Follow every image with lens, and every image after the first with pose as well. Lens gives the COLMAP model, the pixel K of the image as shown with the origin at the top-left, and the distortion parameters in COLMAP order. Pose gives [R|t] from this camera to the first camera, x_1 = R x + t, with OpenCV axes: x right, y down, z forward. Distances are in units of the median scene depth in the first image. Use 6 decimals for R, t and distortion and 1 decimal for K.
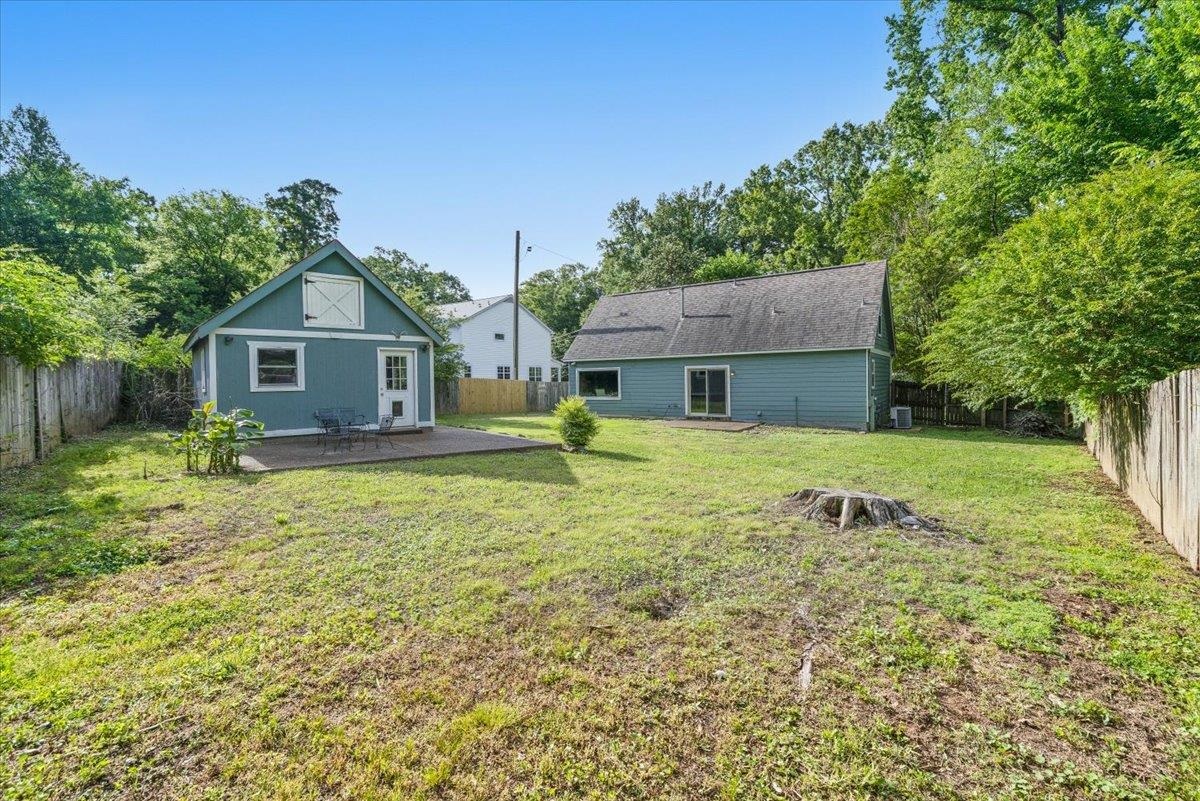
lens RADIAL K [[516.9, 0, 605.0], [0, 516.9, 398.1], [0, 0, 1]] dist [-0.007550, 0.000989]
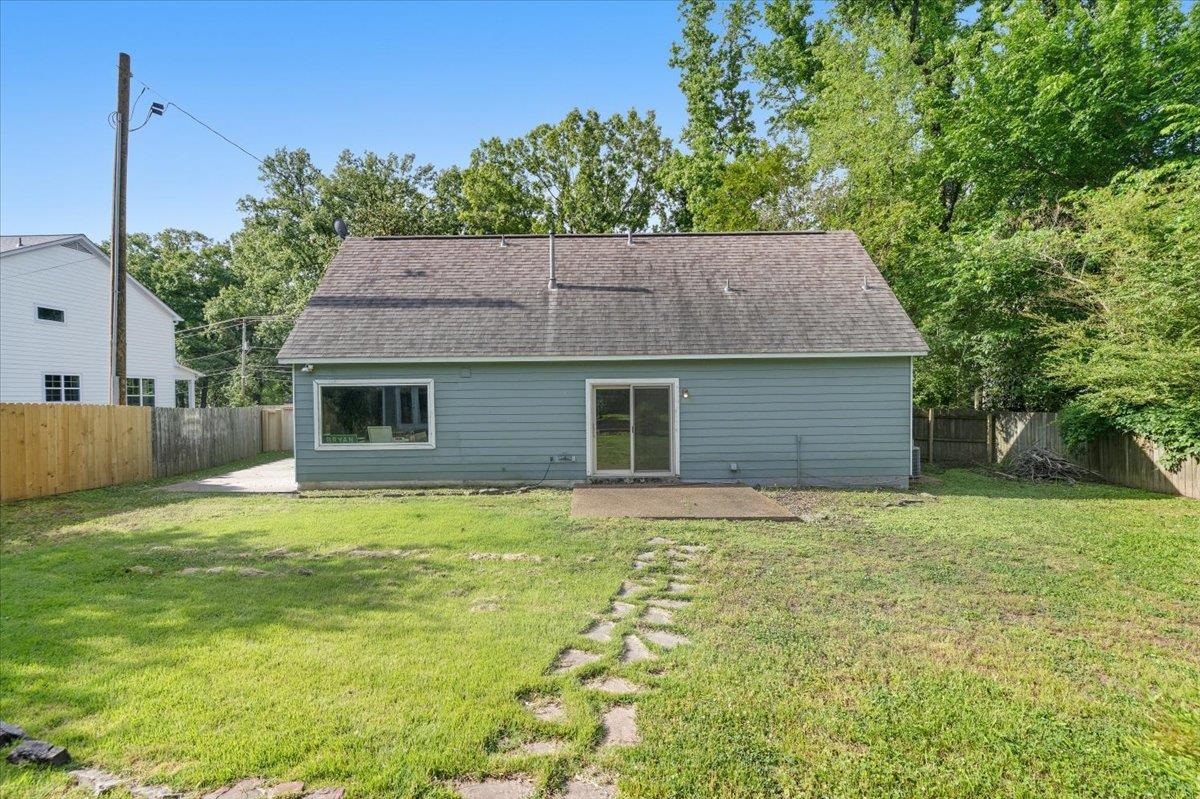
lens RADIAL K [[545.0, 0, 592.6], [0, 545.0, 403.4], [0, 0, 1]] dist [-0.001637, 0.002752]
pose [[0.825925, -0.005039, 0.563757, -0.142492], [0.019760, 0.999604, -0.020016, -0.027867], [-0.563433, 0.027672, 0.825698, 0.568401]]
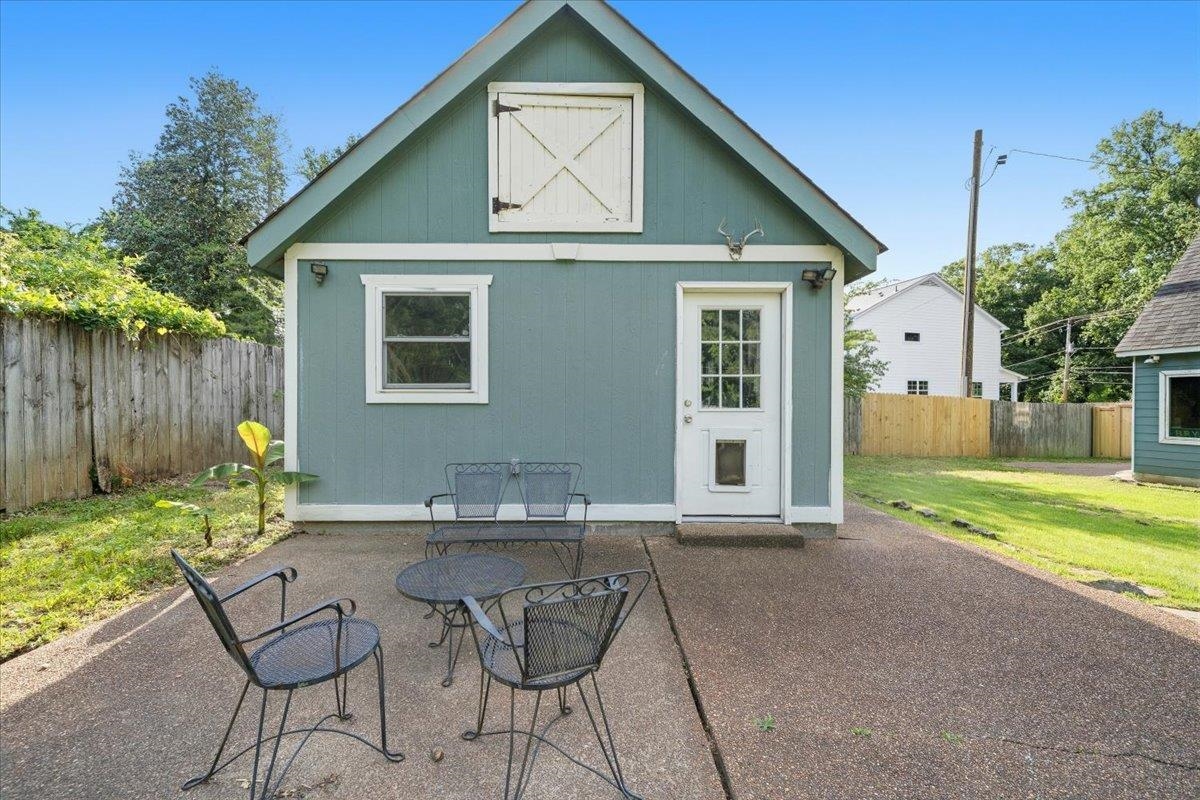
lens RADIAL K [[516.9, 0, 589.1], [0, 516.9, 406.4], [0, 0, 1]] dist [-0.007550, 0.000989]
pose [[0.754809, 0.019334, -0.655659, -0.157657], [-0.037161, 0.999221, -0.013315, -0.005686], [0.654891, 0.034415, 0.754940, 0.429890]]
